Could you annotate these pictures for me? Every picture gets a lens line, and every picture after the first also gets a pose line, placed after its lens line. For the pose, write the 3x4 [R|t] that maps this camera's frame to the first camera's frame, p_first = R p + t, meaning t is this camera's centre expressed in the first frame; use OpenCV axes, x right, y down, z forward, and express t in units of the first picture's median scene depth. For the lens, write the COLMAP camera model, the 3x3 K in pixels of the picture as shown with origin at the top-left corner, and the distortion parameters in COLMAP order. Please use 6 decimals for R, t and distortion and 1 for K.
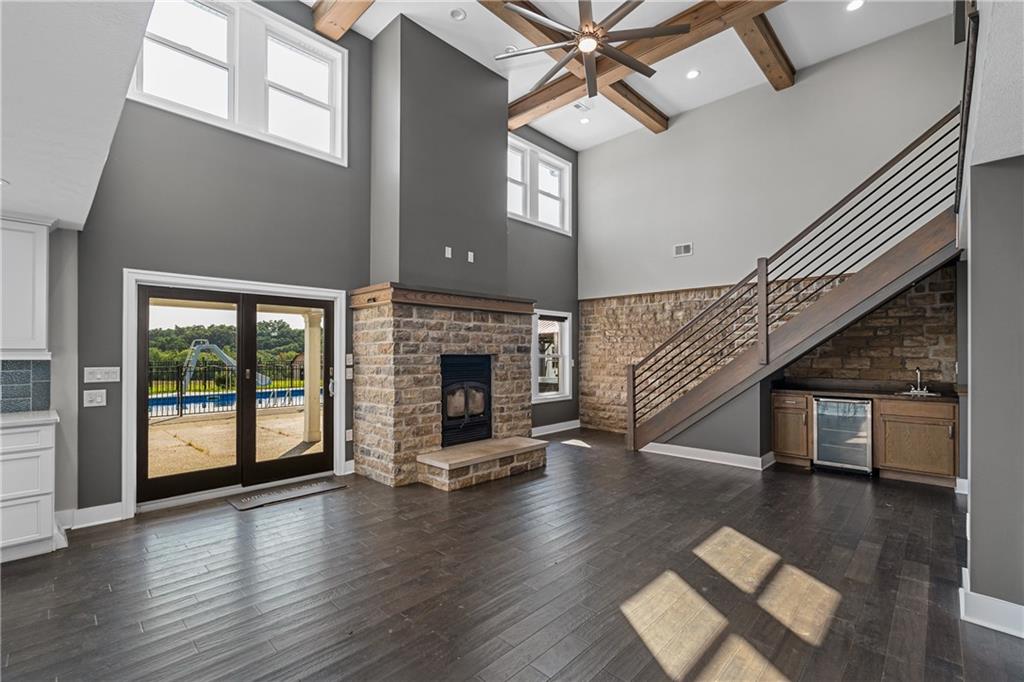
lens RADIAL K [[452.6, 0, 513.8], [0, 452.6, 347.0], [0, 0, 1]] dist [-0.009300, 0.000097]
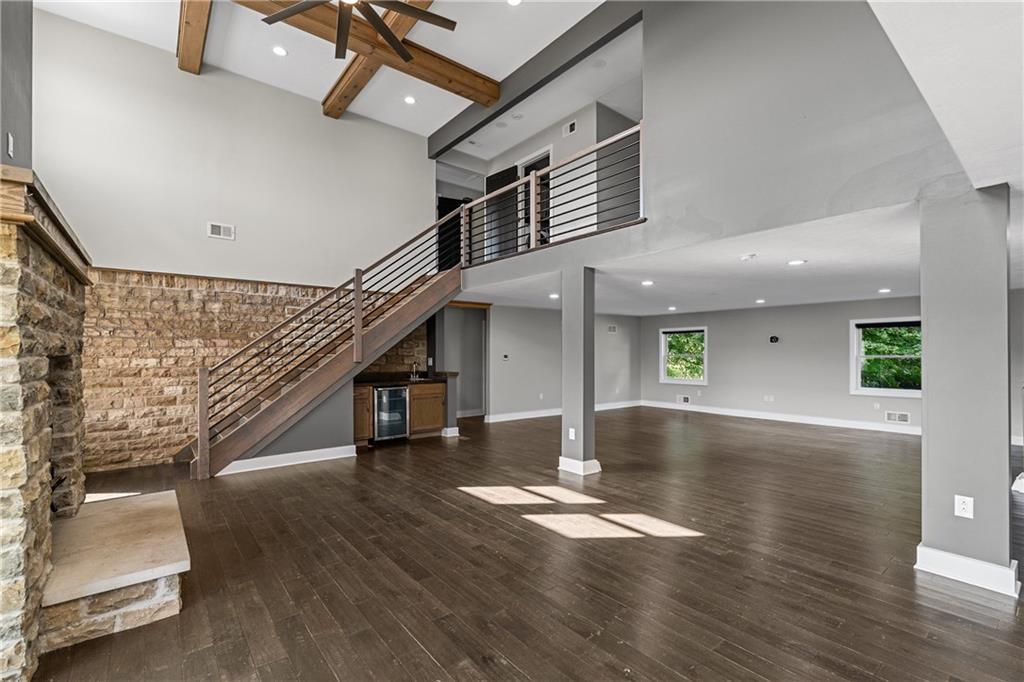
lens RADIAL K [[452.6, 0, 514.5], [0, 452.6, 339.6], [0, 0, 1]] dist [-0.009300, 0.000097]
pose [[0.119981, 0.026644, 0.992419, -0.474105], [-0.011134, 0.999613, -0.025491, 0.005523], [-0.992714, -0.007991, 0.120231, 0.416076]]
